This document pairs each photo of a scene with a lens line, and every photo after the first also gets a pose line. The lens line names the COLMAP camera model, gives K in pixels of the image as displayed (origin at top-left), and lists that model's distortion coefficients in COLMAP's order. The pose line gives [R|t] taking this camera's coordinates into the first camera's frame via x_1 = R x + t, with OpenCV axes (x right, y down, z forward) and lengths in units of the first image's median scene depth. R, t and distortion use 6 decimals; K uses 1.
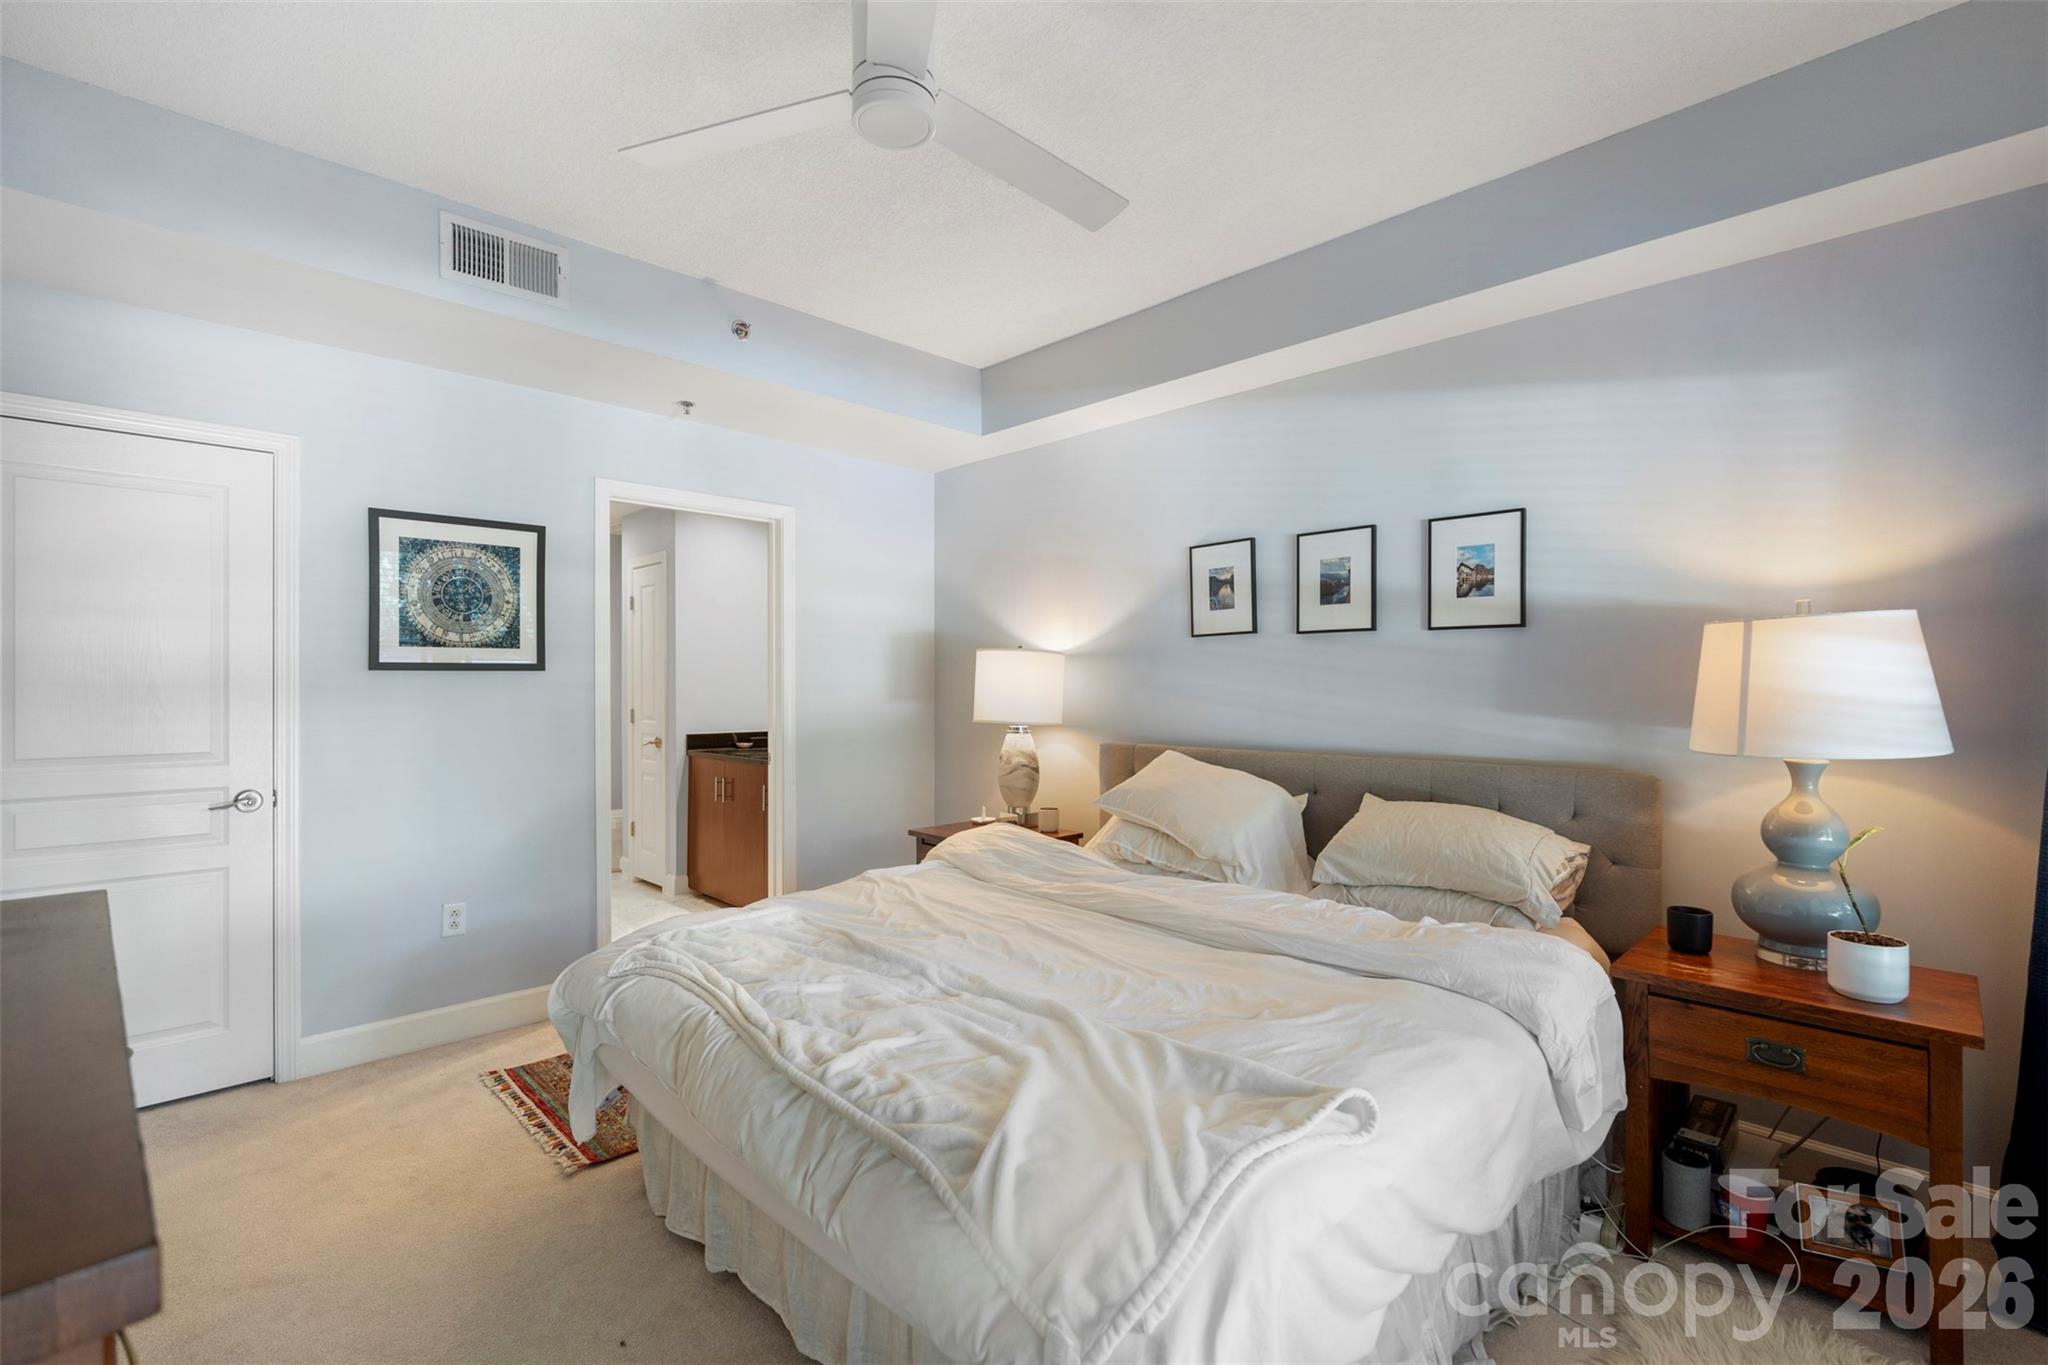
lens RADIAL K [[912.3, 0, 1068.7], [0, 912.3, 695.7], [0, 0, 1]] dist [-0.009362, 0.002913]
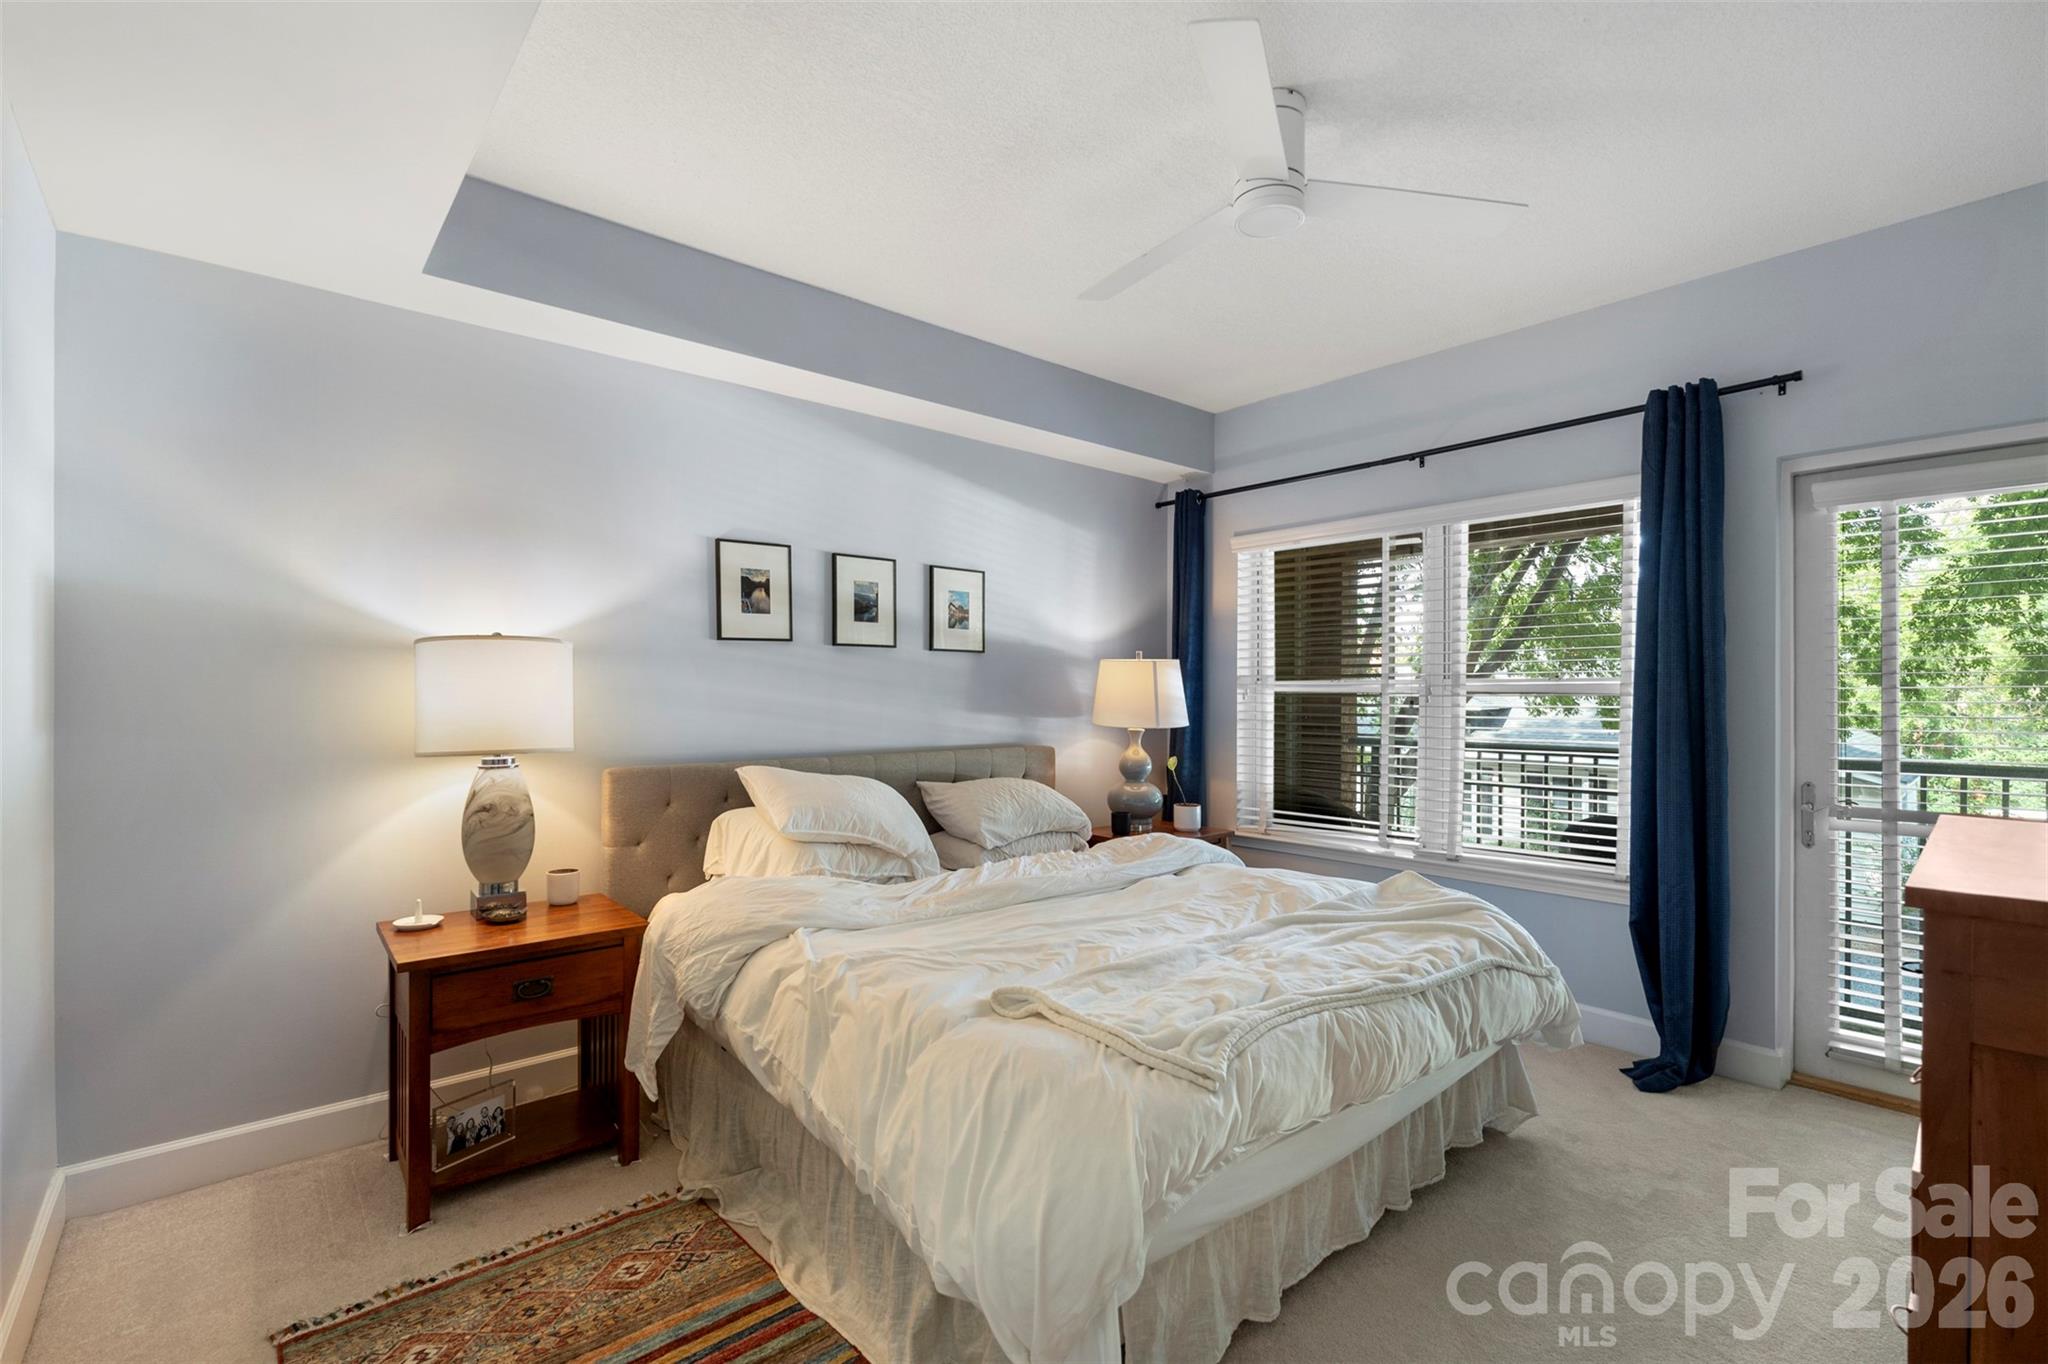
lens RADIAL K [[912.3, 0, 1017.3], [0, 912.3, 682.0], [0, 0, 1]] dist [-0.009362, 0.002913]
pose [[0.081737, 0.006053, 0.996636, -0.830103], [0.007655, 0.999948, -0.006701, -0.016027], [-0.996625, 0.008177, 0.081686, 0.717964]]
